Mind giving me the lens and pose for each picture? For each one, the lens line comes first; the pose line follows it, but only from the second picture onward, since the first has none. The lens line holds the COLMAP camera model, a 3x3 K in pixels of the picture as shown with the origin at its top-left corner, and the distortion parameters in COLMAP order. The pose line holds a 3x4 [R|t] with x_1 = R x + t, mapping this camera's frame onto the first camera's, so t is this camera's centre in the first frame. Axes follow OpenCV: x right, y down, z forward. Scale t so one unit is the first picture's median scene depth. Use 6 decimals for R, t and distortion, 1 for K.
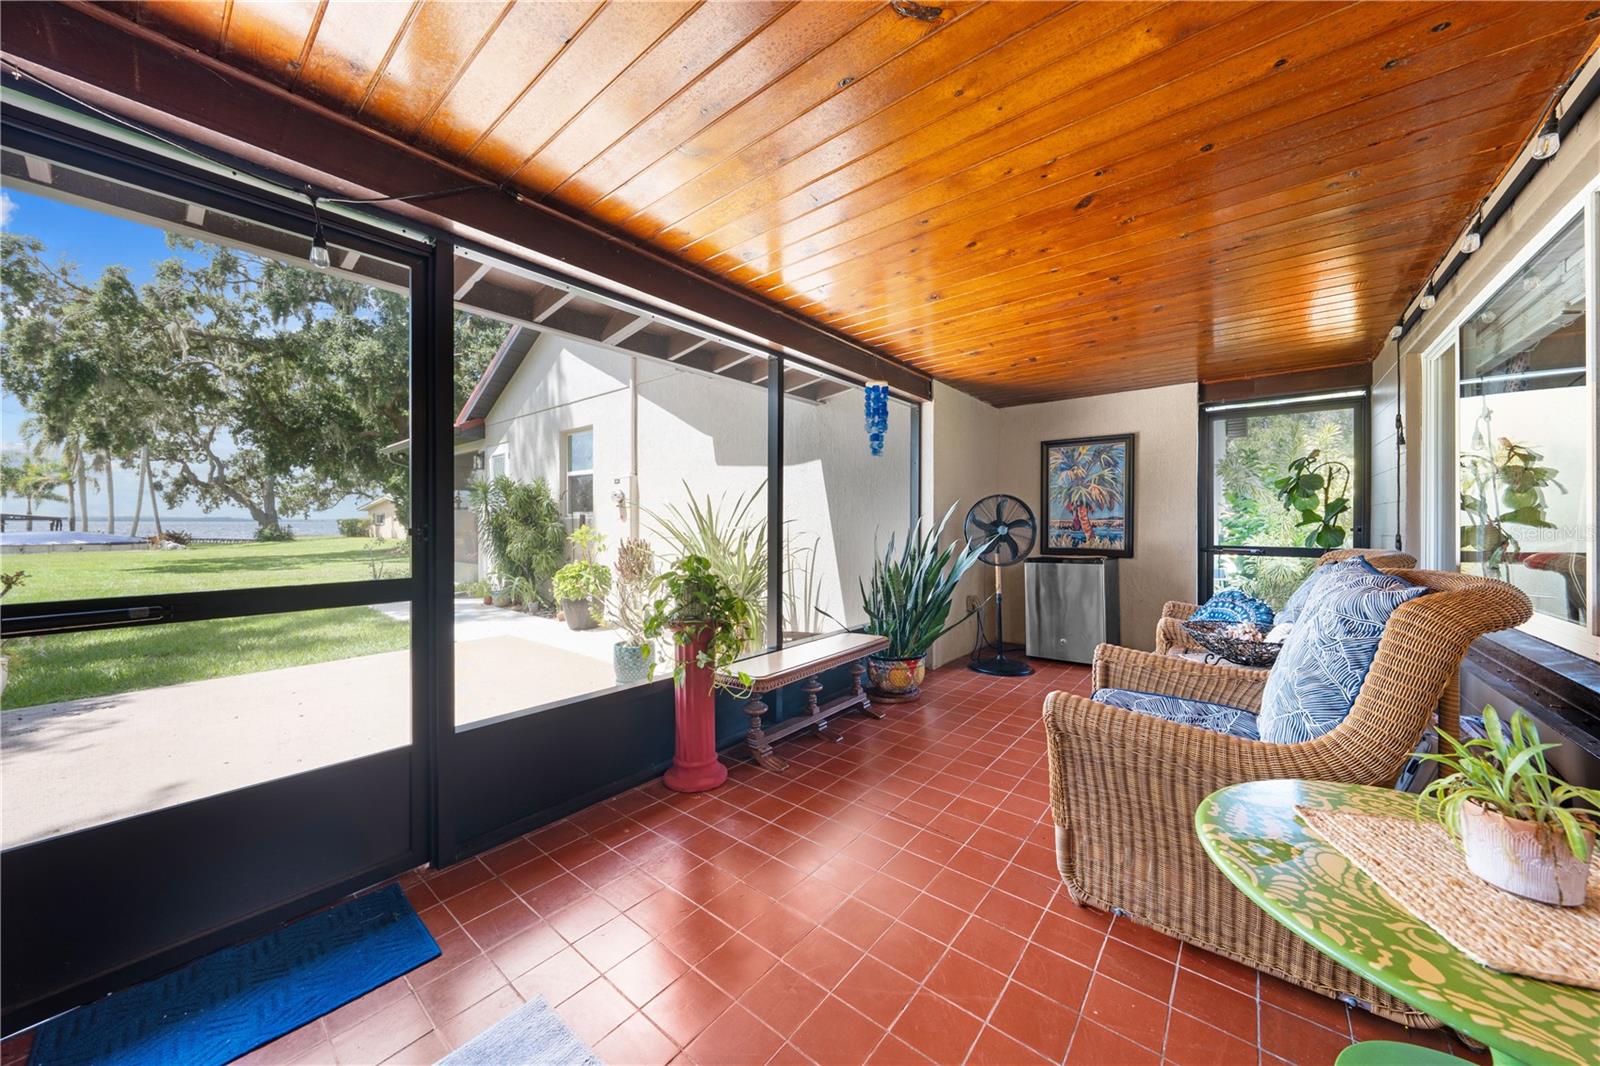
lens RADIAL K [[540.3, 0, 796.4], [0, 540.3, 526.2], [0, 0, 1]] dist [-0.002881, 0.000173]
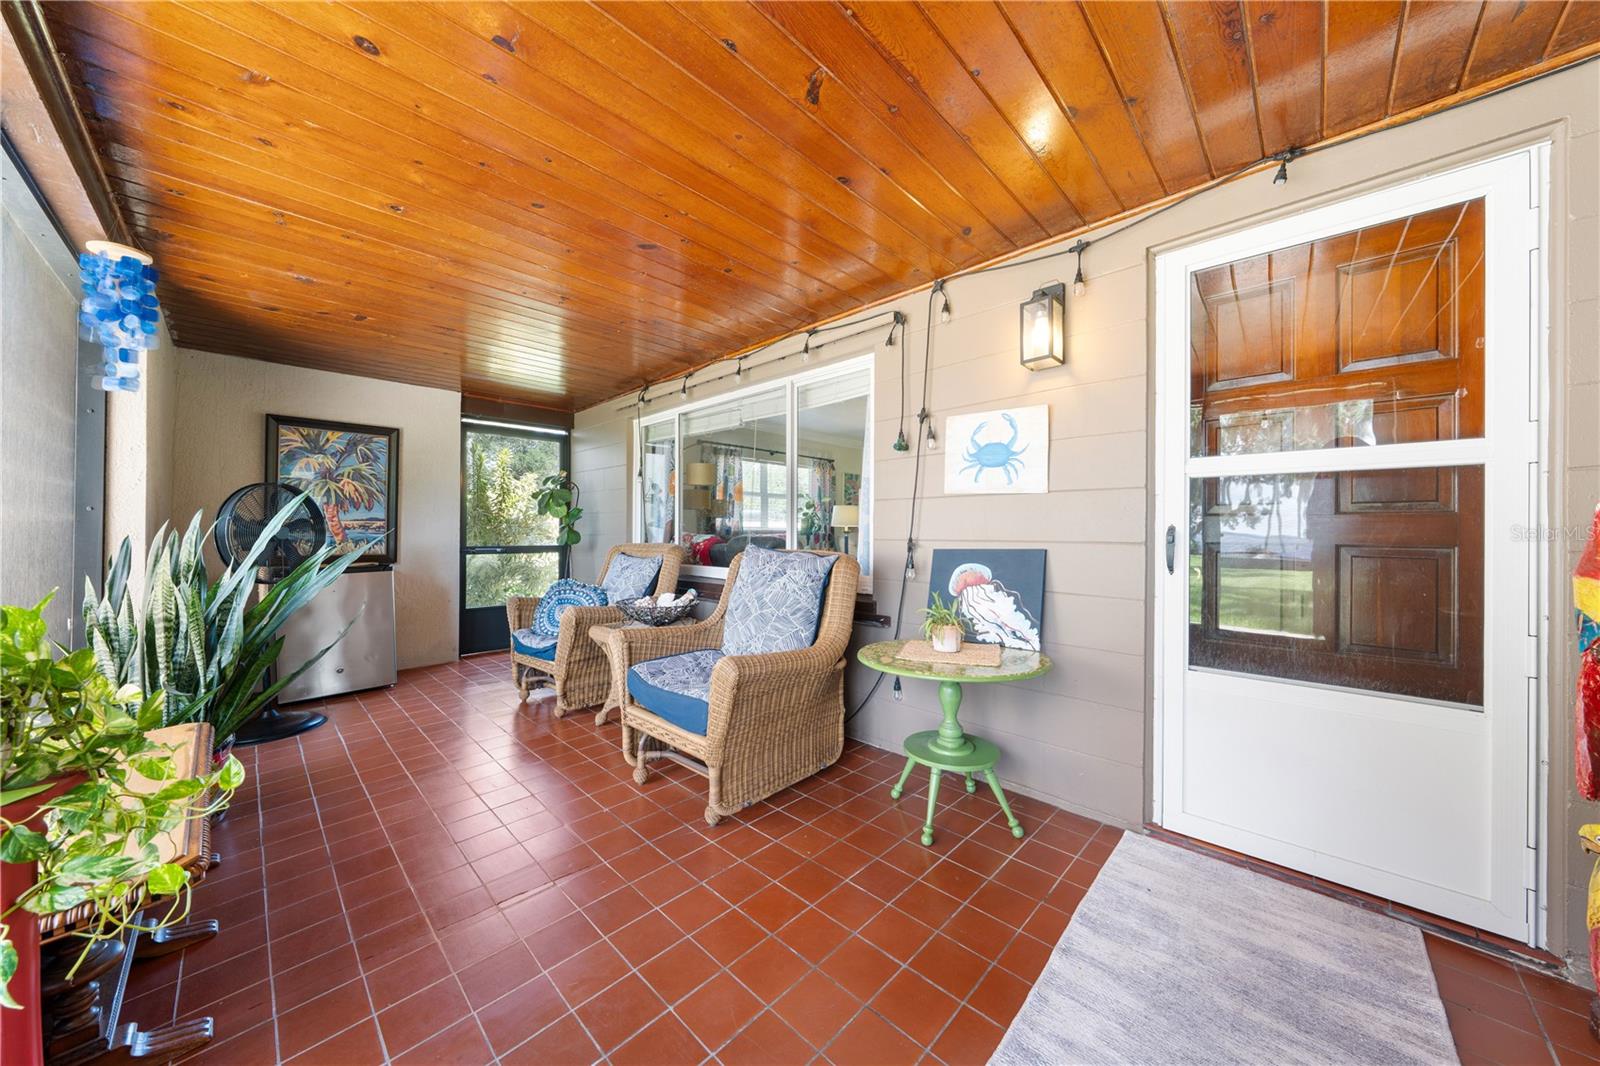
lens RADIAL K [[540.3, 0, 794.0], [0, 540.3, 530.4], [0, 0, 1]] dist [-0.002881, 0.000173]
pose [[0.097594, 0.000154, 0.995226, -0.231004], [0.001391, 0.999999, -0.000291, 0.004840], [-0.995225, 0.001412, 0.097593, 0.224752]]
